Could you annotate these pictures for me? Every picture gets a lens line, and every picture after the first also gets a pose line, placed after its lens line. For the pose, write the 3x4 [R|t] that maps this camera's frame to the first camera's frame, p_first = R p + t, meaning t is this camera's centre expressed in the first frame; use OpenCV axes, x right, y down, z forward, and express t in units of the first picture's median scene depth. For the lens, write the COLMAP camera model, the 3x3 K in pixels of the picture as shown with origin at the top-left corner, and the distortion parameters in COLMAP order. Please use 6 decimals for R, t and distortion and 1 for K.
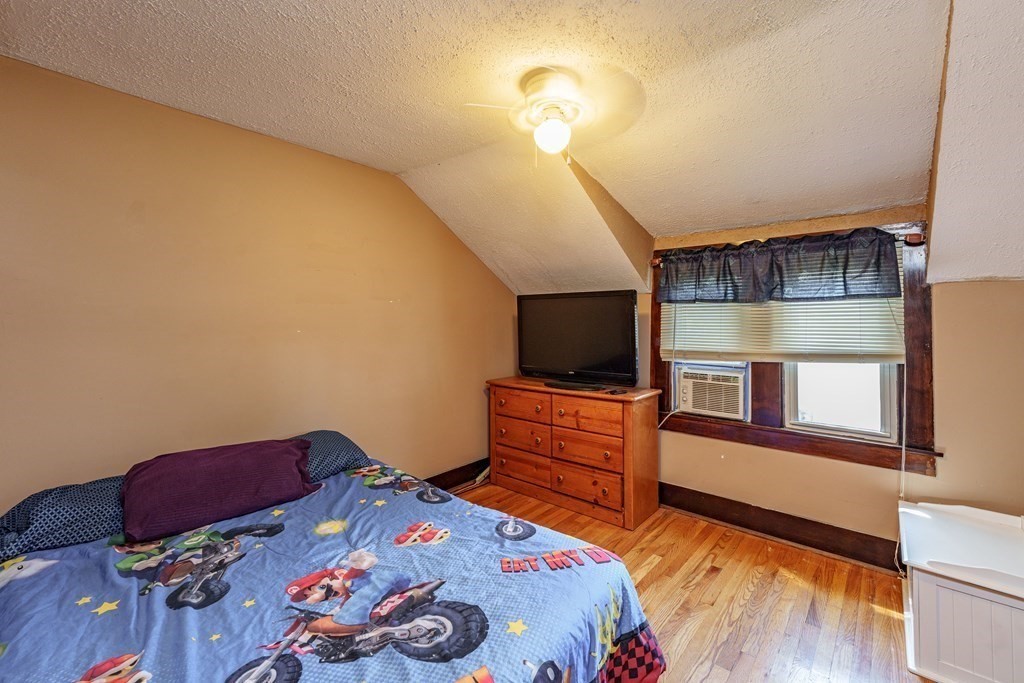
lens RADIAL K [[429.7, 0, 509.5], [0, 429.7, 304.9], [0, 0, 1]] dist [-0.000594, 0.000016]
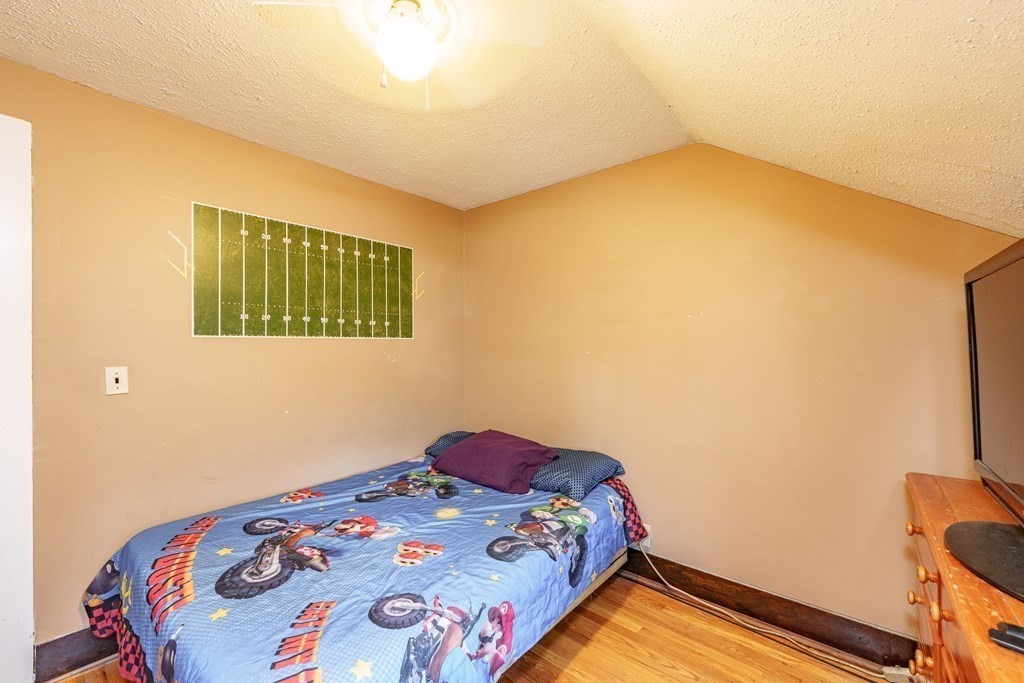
lens RADIAL K [[406.1, 0, 513.4], [0, 406.1, 336.9], [0, 0, 1]] dist [0.000368, -0.000011]
pose [[0.033430, -0.017472, -0.999288, 0.804932], [0.040948, 0.999032, -0.016098, 0.052627], [0.998602, -0.040380, 0.034113, 1.267028]]
